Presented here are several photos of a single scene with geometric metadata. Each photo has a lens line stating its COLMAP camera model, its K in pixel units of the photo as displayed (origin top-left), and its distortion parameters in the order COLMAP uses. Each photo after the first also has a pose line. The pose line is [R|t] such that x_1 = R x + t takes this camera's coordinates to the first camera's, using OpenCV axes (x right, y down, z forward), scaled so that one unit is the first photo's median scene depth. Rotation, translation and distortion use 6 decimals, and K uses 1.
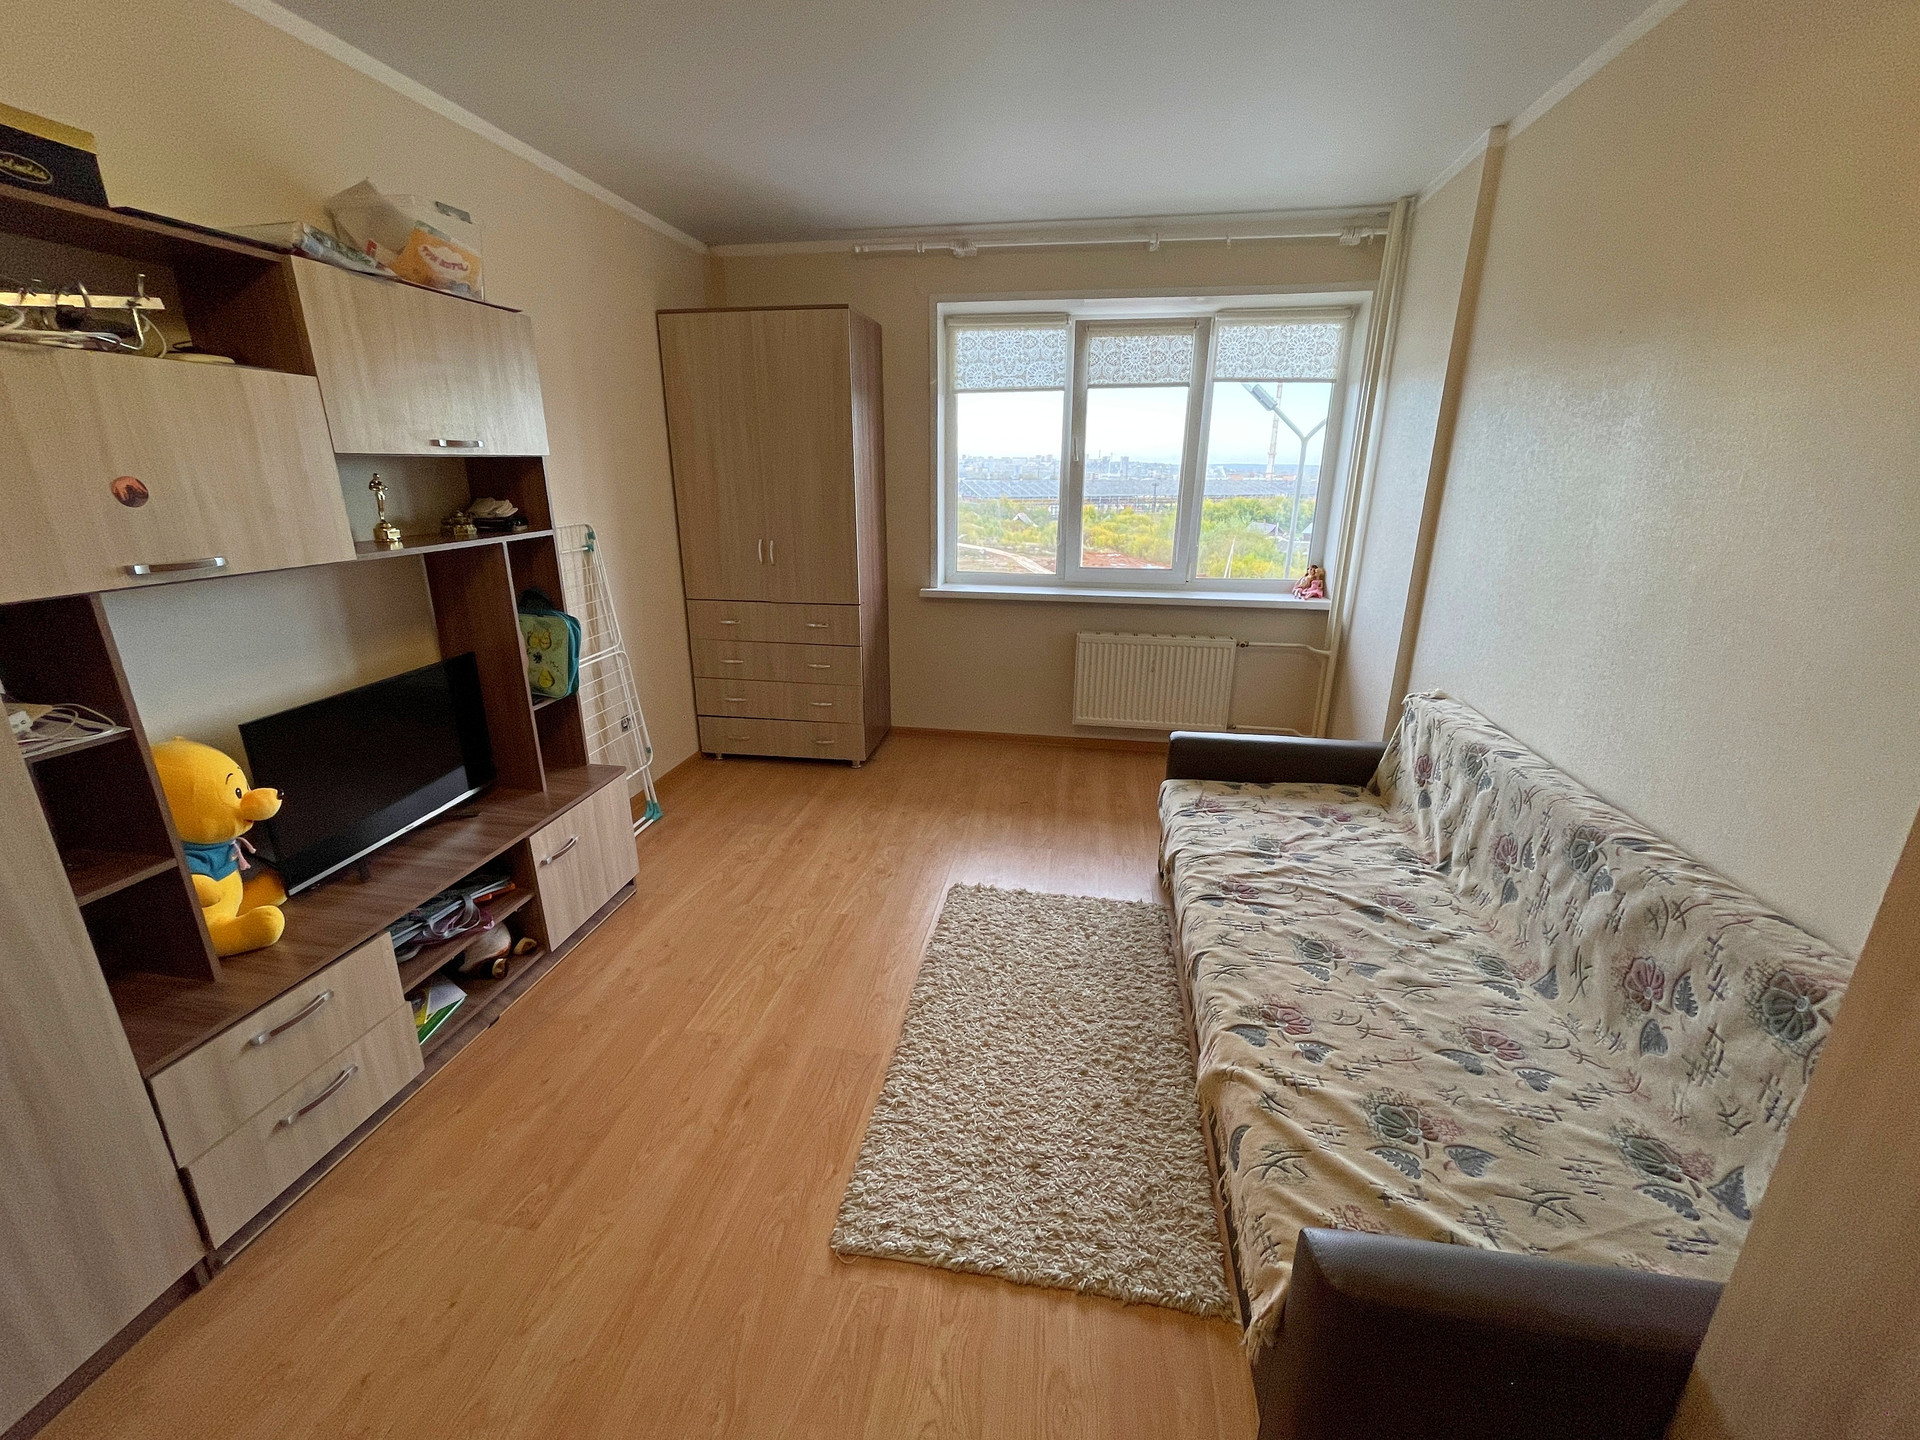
lens RADIAL K [[772.6, 0, 985.7], [0, 772.6, 702.7], [0, 0, 1]] dist [-0.002906, -0.001274]
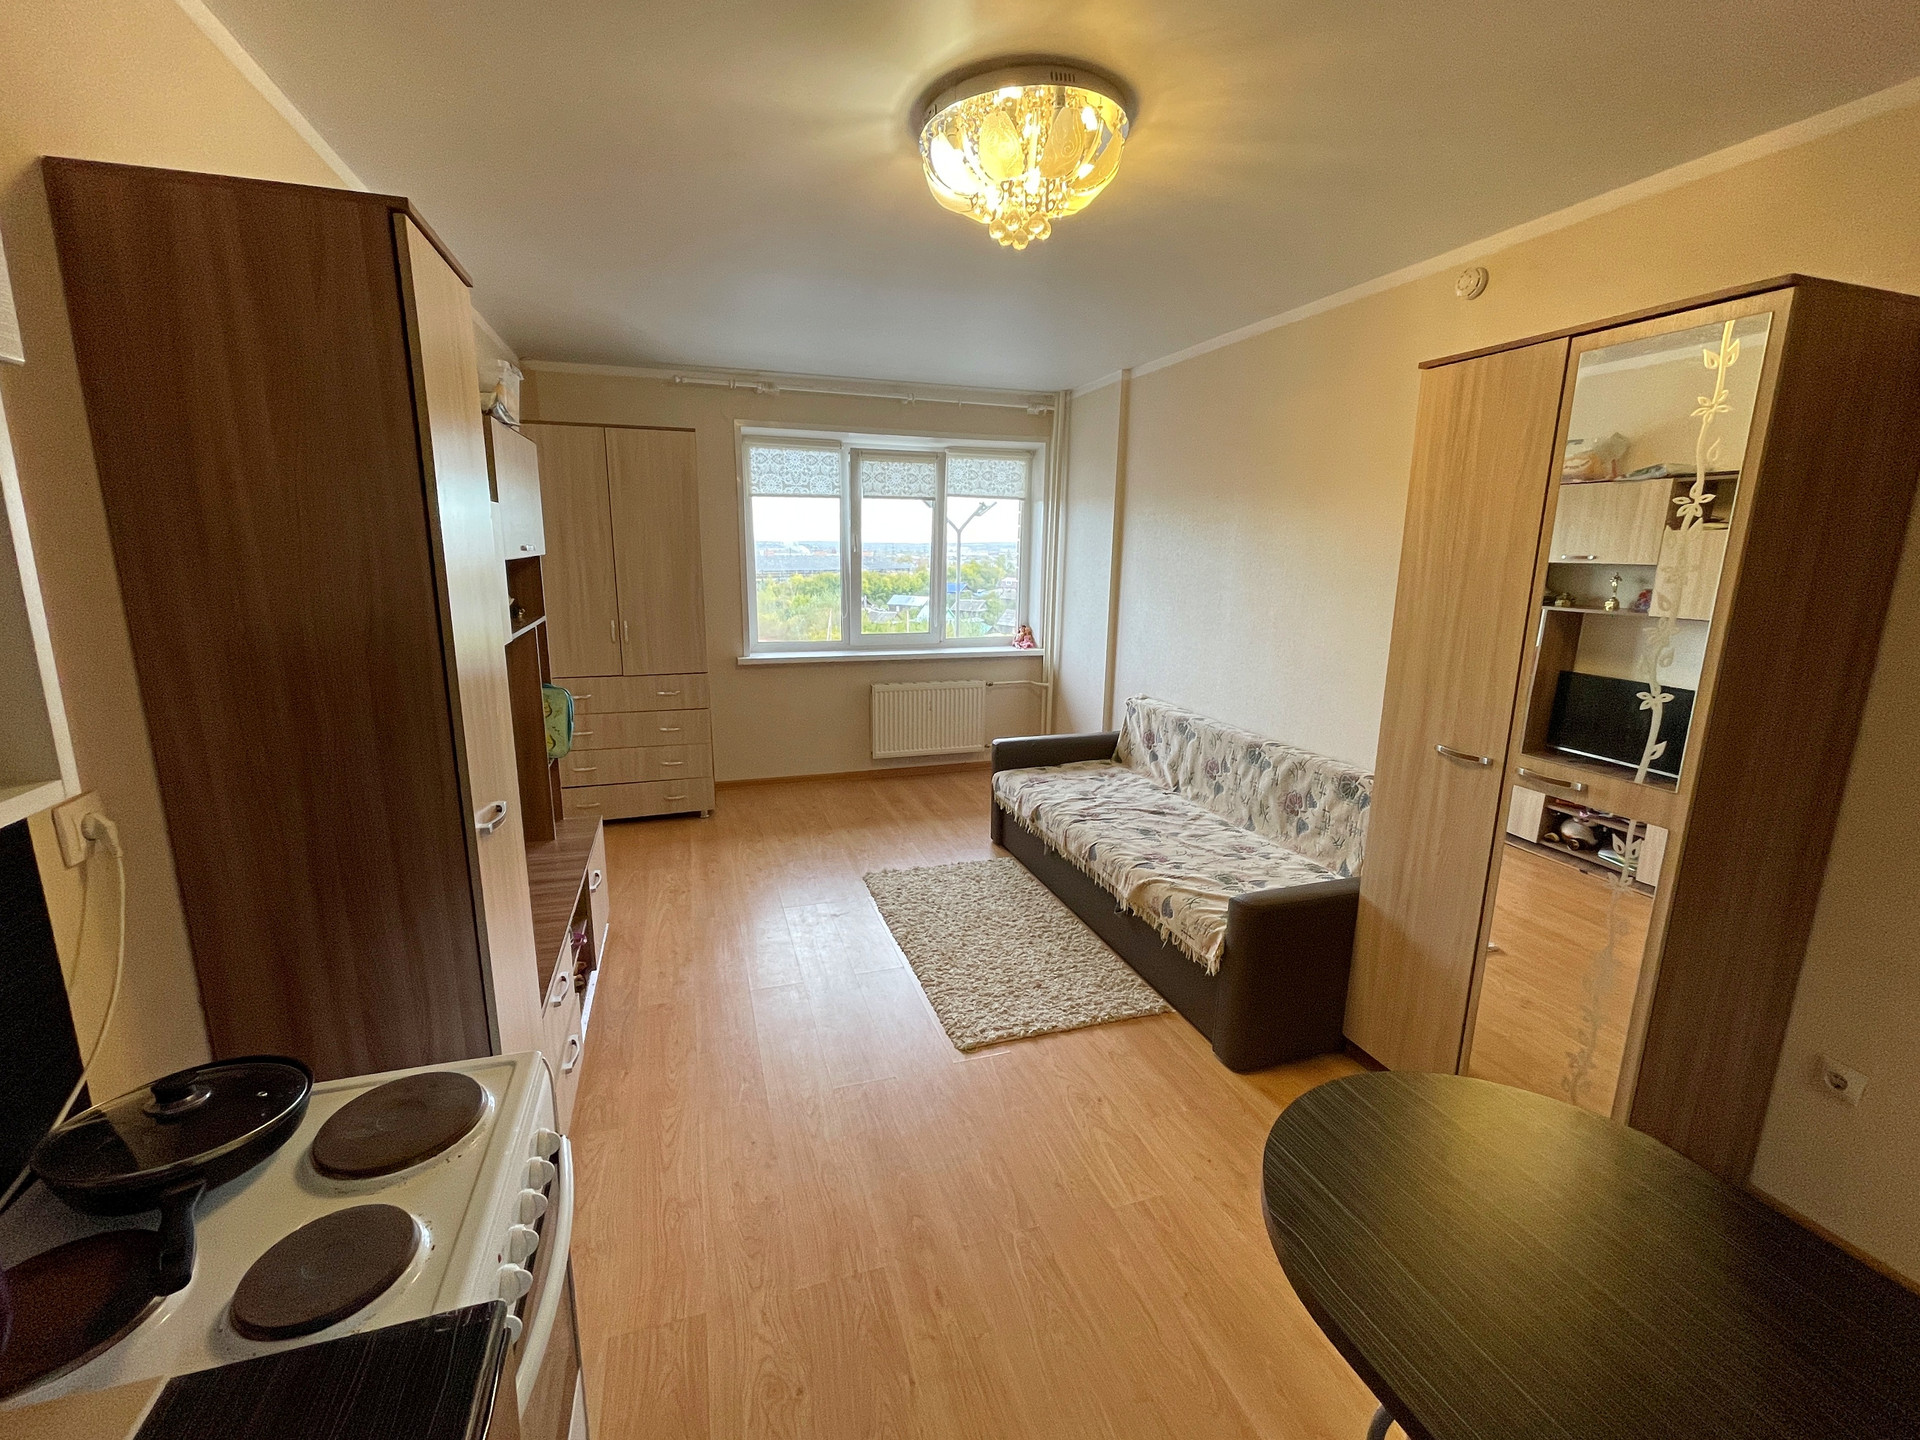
lens RADIAL K [[772.6, 0, 963.7], [0, 772.6, 714.4], [0, 0, 1]] dist [-0.002906, -0.001274]
pose [[0.886120, -0.092139, 0.454205, -0.339550], [0.127574, 0.990671, -0.047922, 0.038550], [-0.445552, 0.100409, 0.889607, -0.198392]]
